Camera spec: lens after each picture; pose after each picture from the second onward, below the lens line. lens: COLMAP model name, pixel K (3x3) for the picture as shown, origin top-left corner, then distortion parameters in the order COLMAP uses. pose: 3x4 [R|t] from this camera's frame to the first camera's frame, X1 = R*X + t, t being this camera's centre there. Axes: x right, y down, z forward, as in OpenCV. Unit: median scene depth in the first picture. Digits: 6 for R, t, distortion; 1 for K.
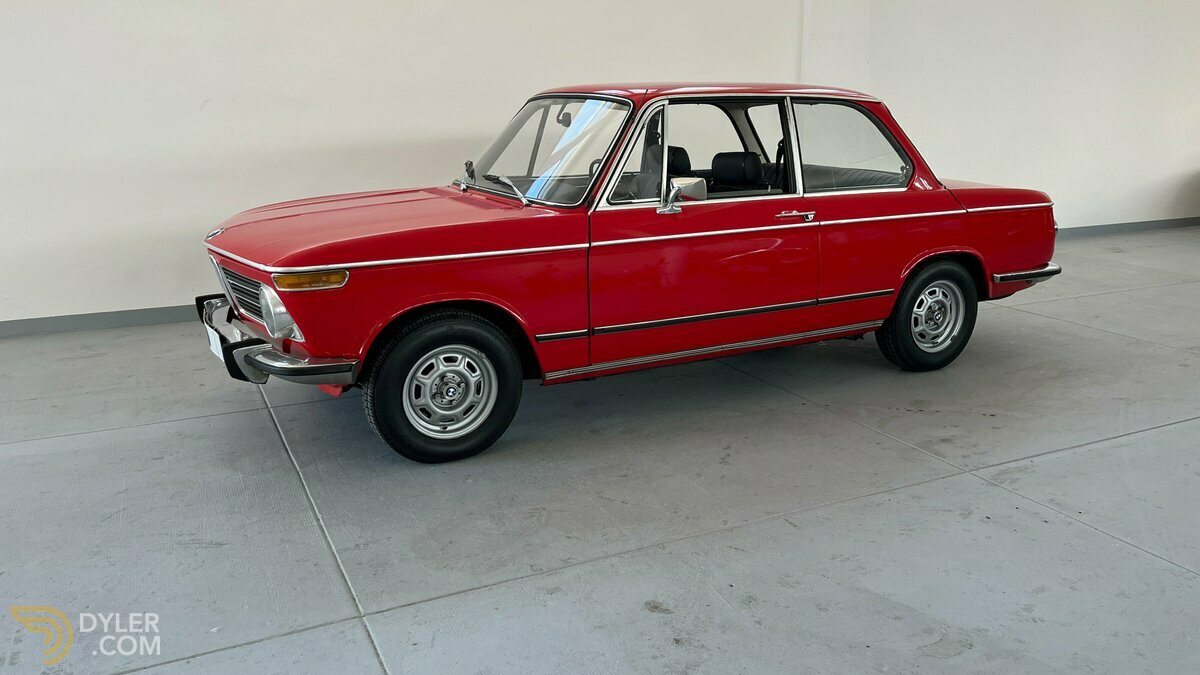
lens RADIAL K [[914.6, 0, 600.0], [0, 914.6, 337.5], [0, 0, 1]] dist [0.016684, -0.004114]
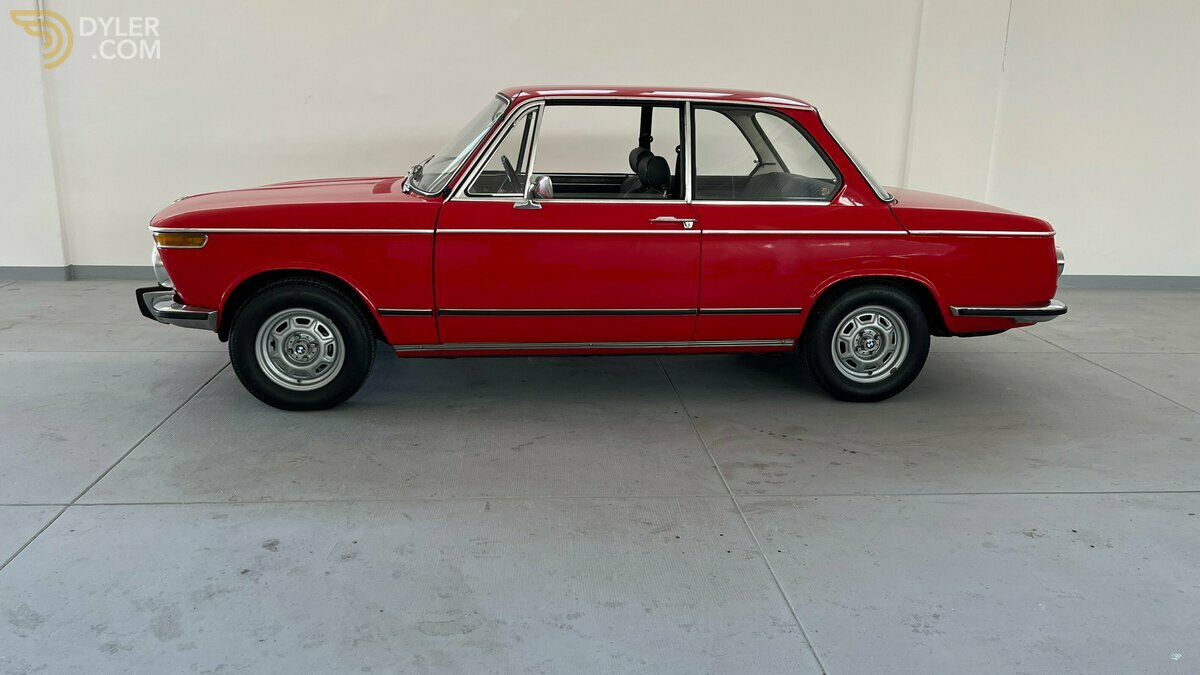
lens RADIAL K [[924.6, 0, 600.0], [0, 924.6, 337.5], [0, 0, 1]] dist [0.049077, -0.001007]
pose [[0.933565, 0.116083, -0.339087, 0.523544], [-0.116490, 0.993006, 0.019229, -0.019316], [0.338948, 0.021549, 0.940558, 0.033132]]
